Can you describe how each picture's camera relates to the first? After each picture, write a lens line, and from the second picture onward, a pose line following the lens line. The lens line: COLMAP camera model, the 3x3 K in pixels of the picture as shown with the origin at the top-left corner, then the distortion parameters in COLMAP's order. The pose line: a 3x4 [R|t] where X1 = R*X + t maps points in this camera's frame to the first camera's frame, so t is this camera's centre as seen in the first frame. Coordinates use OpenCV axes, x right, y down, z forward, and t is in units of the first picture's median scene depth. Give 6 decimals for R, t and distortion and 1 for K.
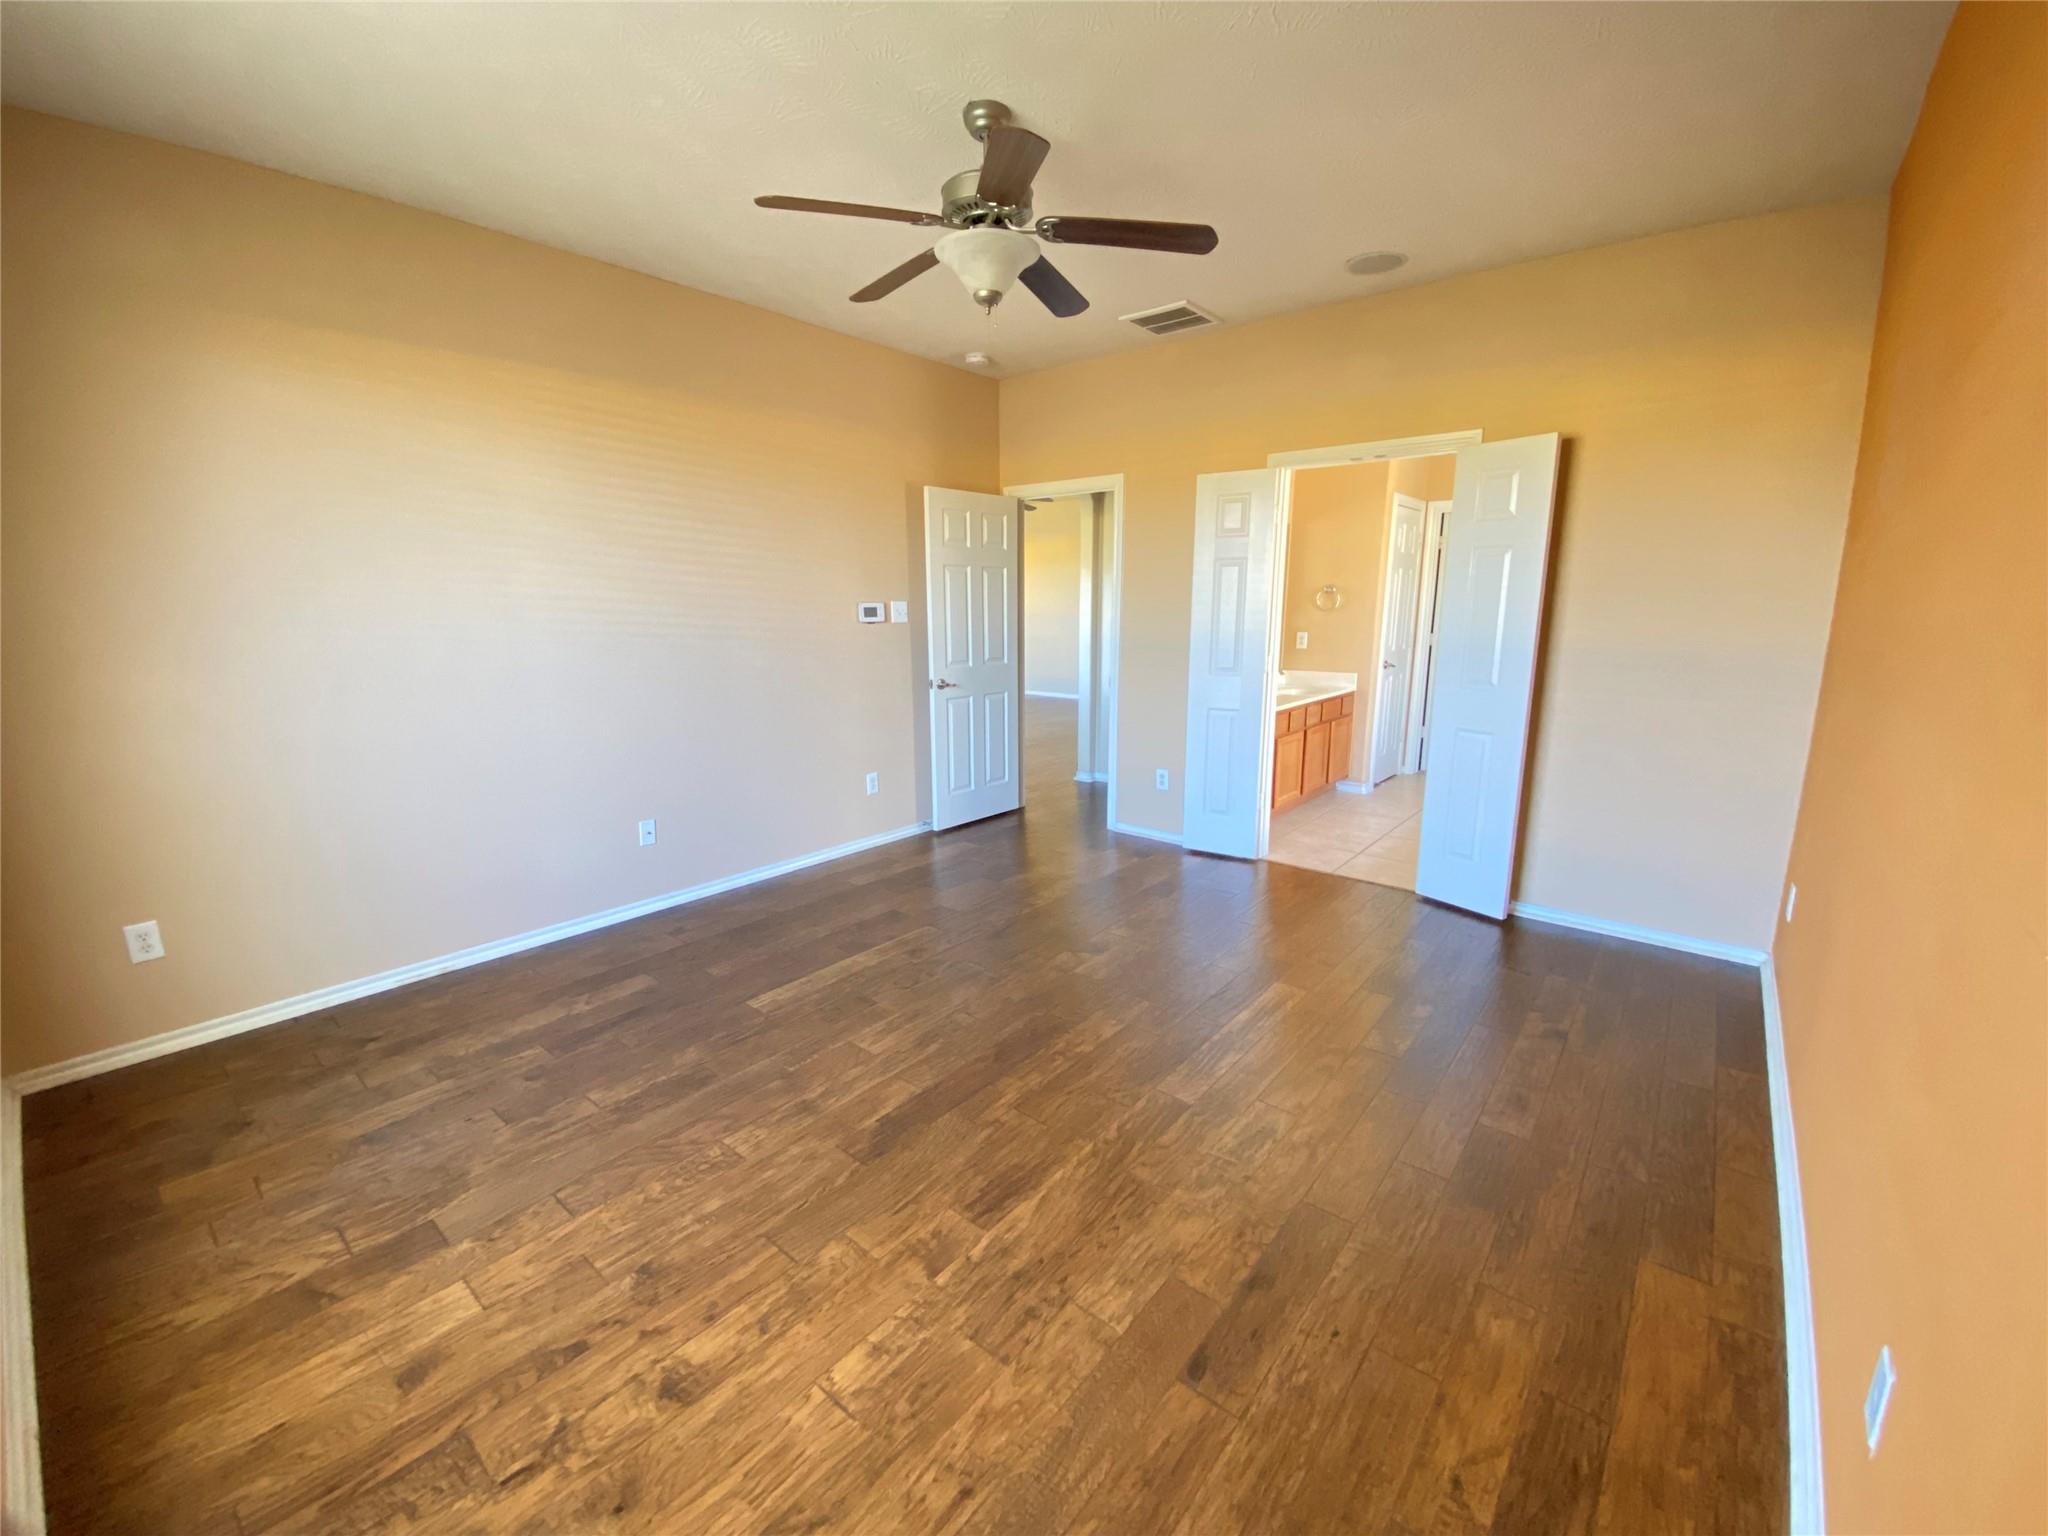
lens RADIAL K [[846.9, 0, 1024.0], [0, 846.9, 768.0], [0, 0, 1]] dist [0.033701, -0.000031]
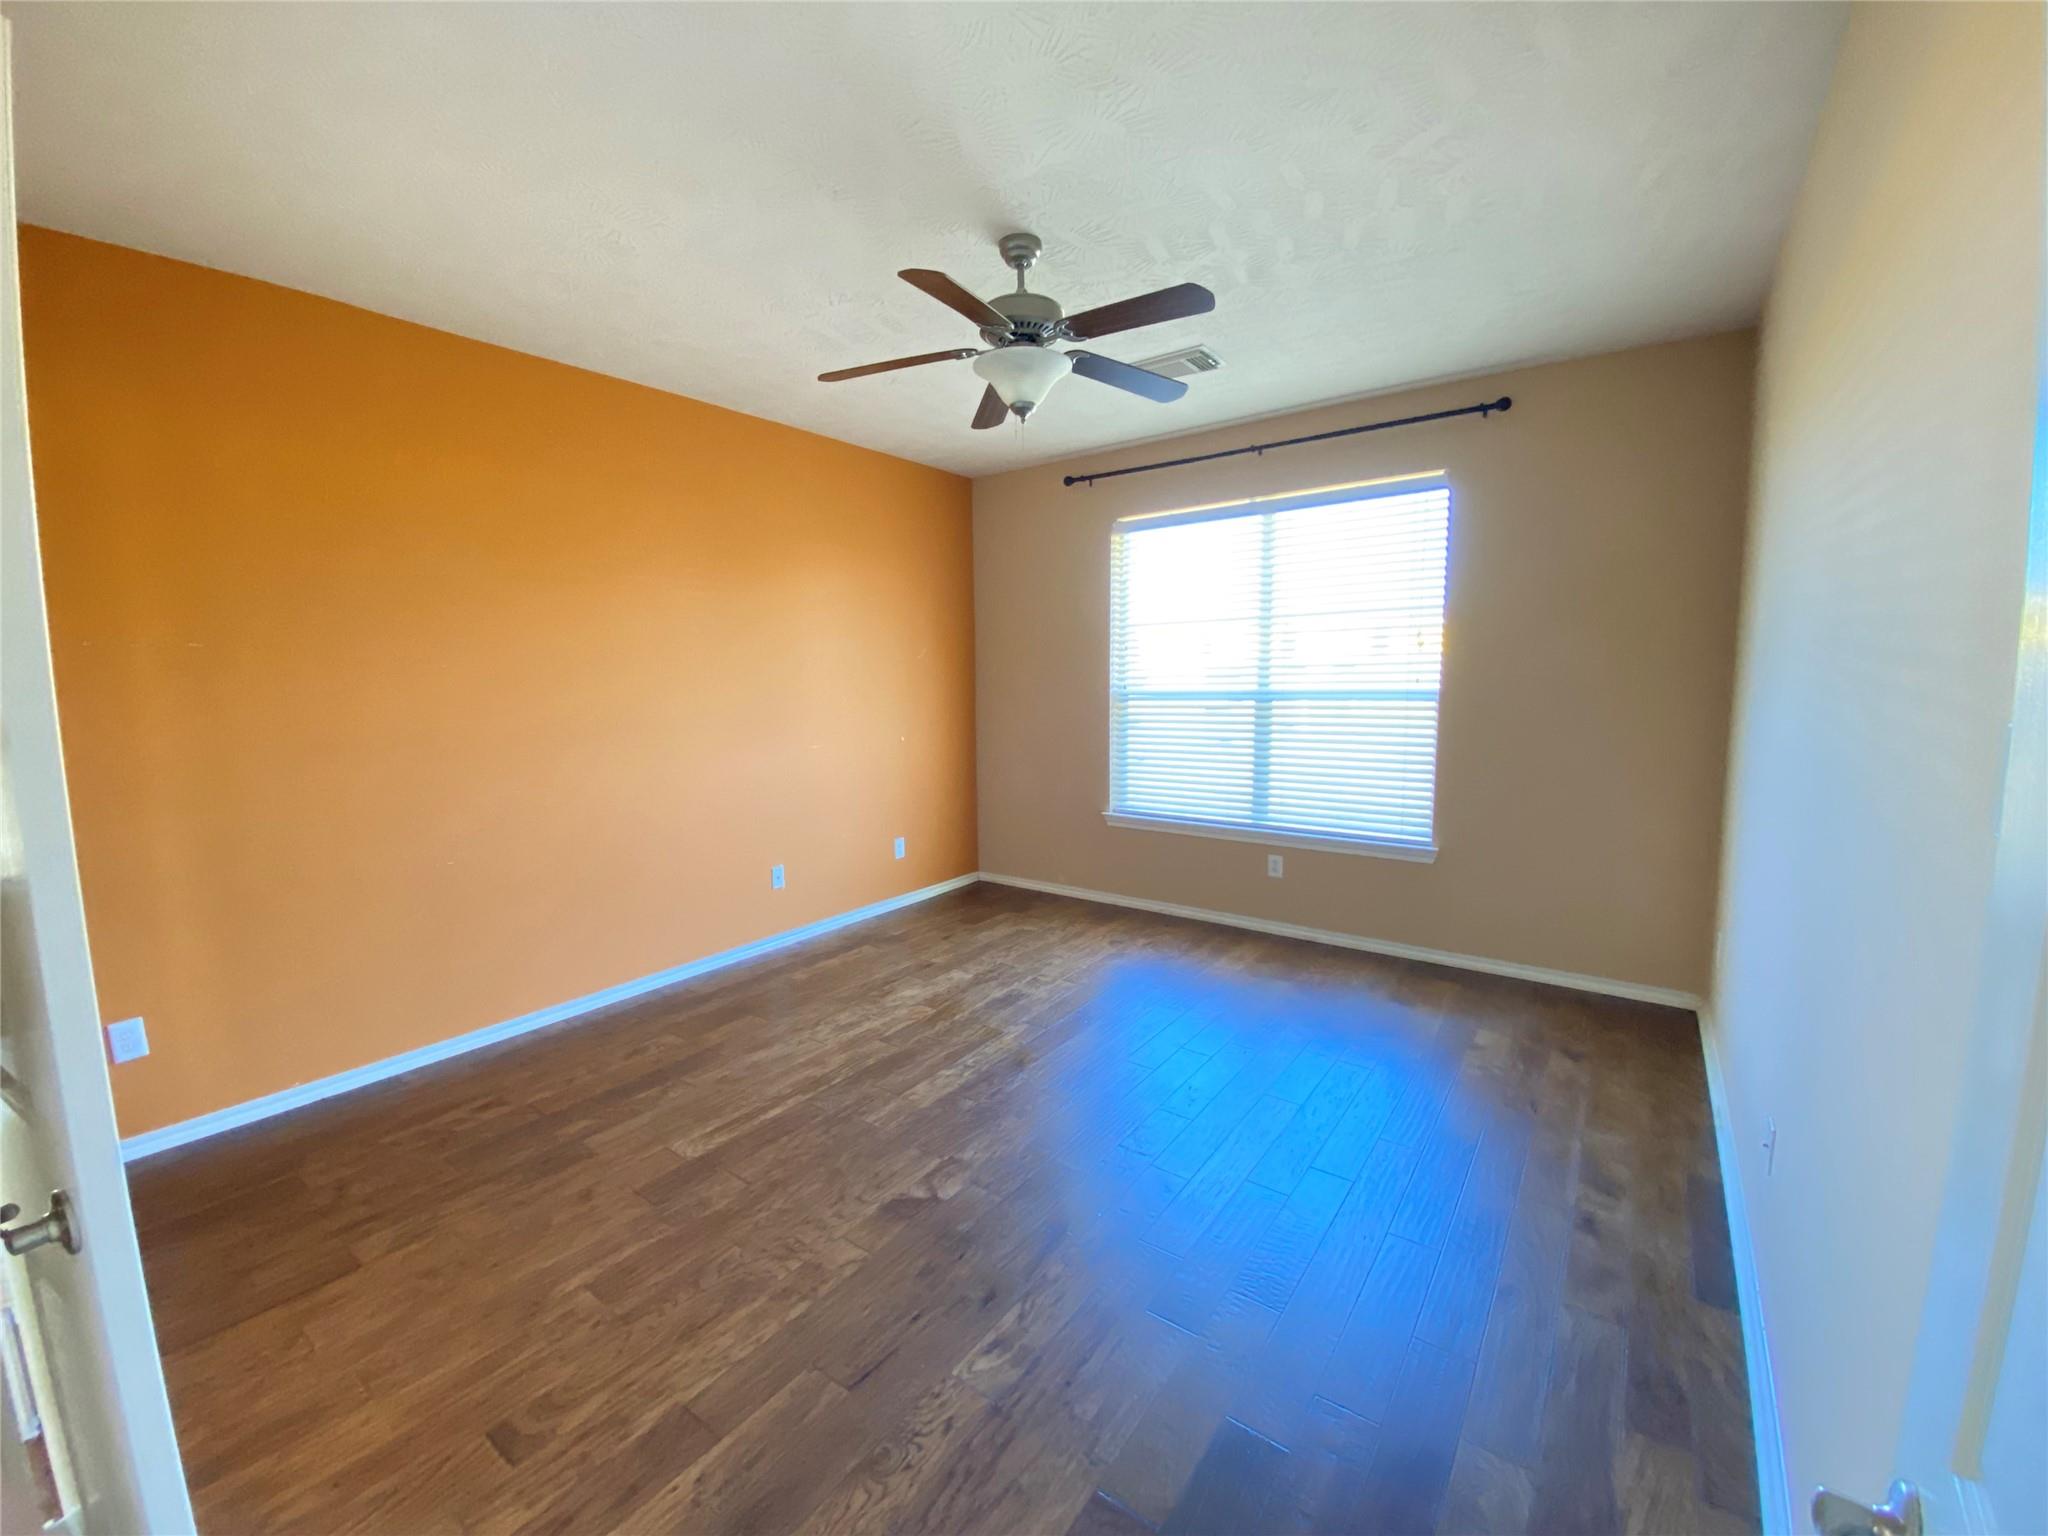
lens RADIAL K [[846.9, 0, 1024.0], [0, 846.9, 768.0], [0, 0, 1]] dist [0.033701, -0.000031]
pose [[-0.998134, 0.023618, -0.056308, 0.029131], [0.005066, 0.951017, 0.309096, -0.520268], [0.060850, 0.308234, -0.949363, 2.497339]]
